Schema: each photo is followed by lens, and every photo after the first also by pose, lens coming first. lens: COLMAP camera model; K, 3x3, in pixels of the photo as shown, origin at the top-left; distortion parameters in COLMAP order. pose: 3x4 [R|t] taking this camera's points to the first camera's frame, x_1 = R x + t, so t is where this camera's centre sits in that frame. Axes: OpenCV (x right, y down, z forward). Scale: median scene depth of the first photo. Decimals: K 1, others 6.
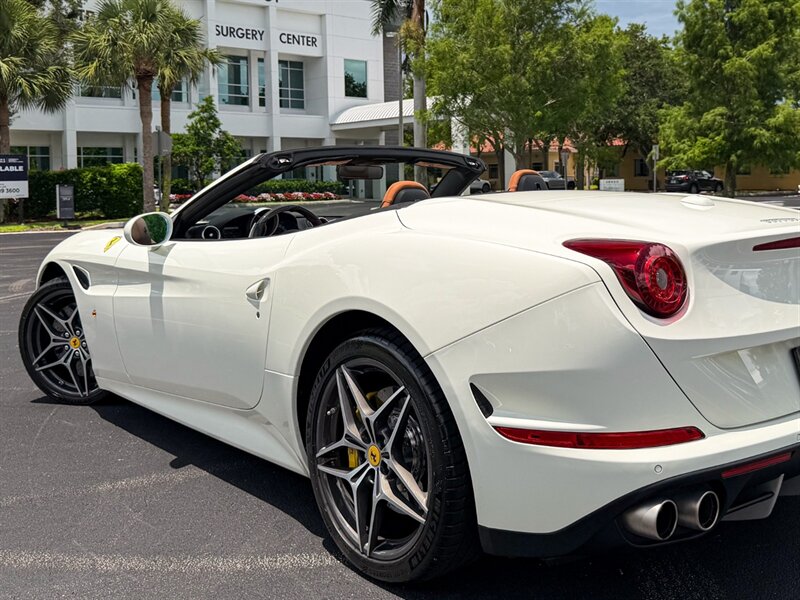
lens RADIAL K [[855.5, 0, 472.9], [0, 855.5, 213.2], [0, 0, 1]] dist [0.185499, -0.401664]
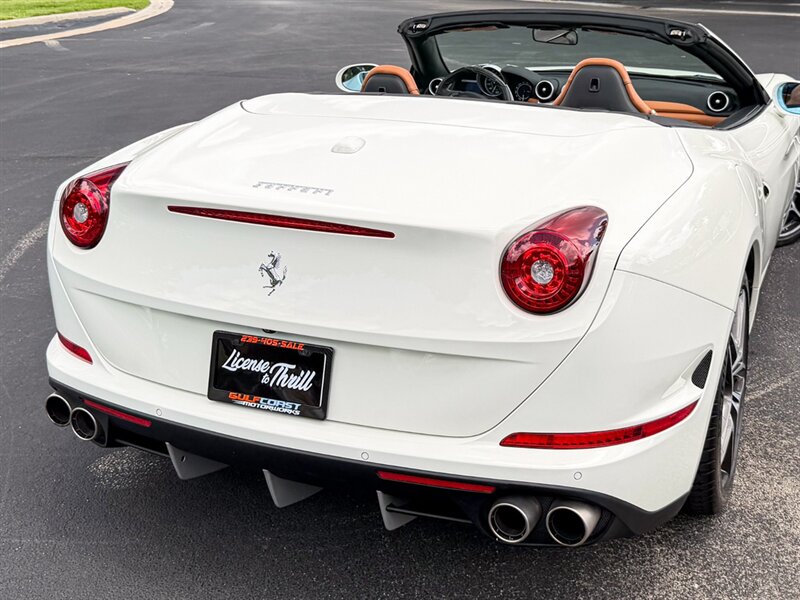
lens RADIAL K [[992.5, 0, 441.6], [0, 992.5, 198.7], [0, 0, 1]] dist [0.229100, -0.613159]
pose [[0.407751, 0.235591, -0.882177, 0.114638], [-0.031712, 0.969212, 0.244177, -0.019848], [0.912542, -0.071588, 0.402668, 0.069810]]
